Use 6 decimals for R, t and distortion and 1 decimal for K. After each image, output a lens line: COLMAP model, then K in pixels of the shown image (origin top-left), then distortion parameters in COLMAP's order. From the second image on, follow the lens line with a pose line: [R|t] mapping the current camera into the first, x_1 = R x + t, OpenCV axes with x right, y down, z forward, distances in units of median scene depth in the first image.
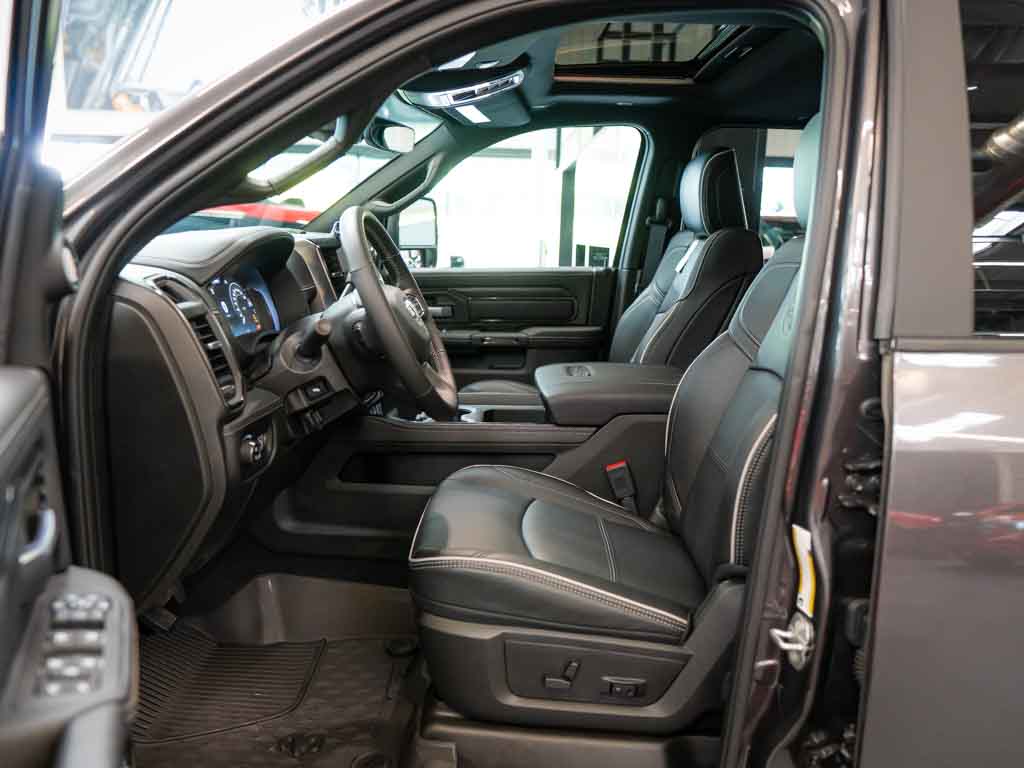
lens RADIAL K [[765.3, 0, 512.0], [0, 765.3, 384.0], [0, 0, 1]] dist [0.006309, -0.069769]
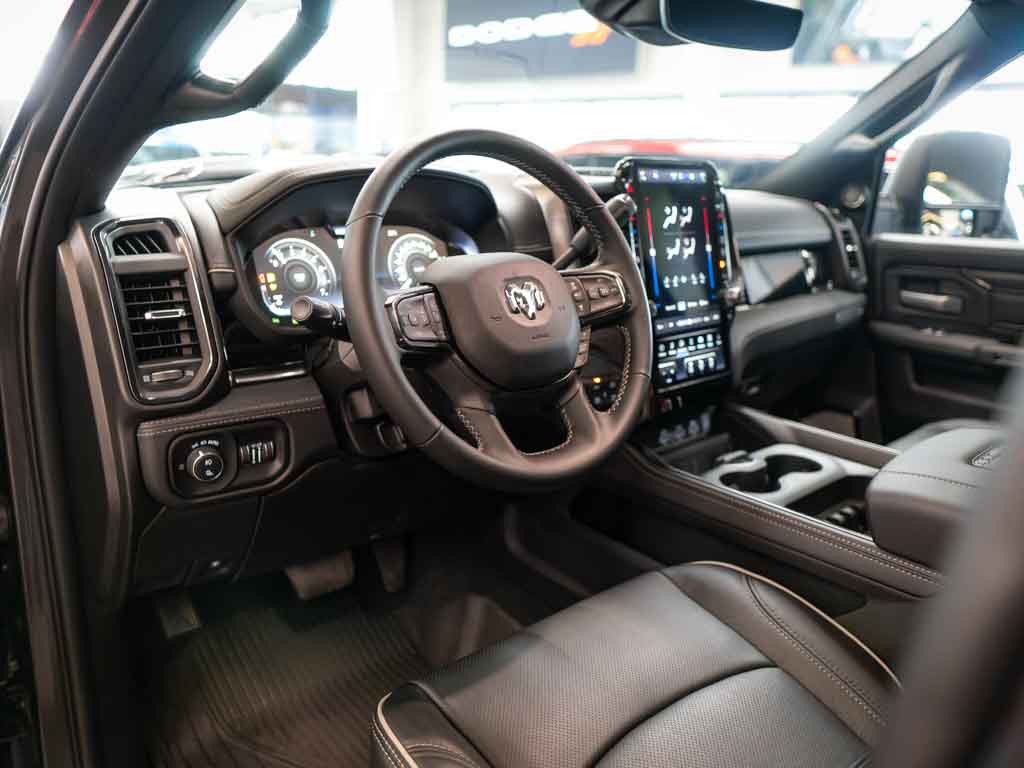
lens RADIAL K [[765.3, 0, 512.0], [0, 765.3, 384.0], [0, 0, 1]] dist [0.006309, -0.069769]
pose [[0.675388, 0.206563, -0.707943, 0.235373], [-0.164062, 0.978000, 0.128843, -0.083823], [0.718982, 0.029127, 0.694418, 0.452697]]
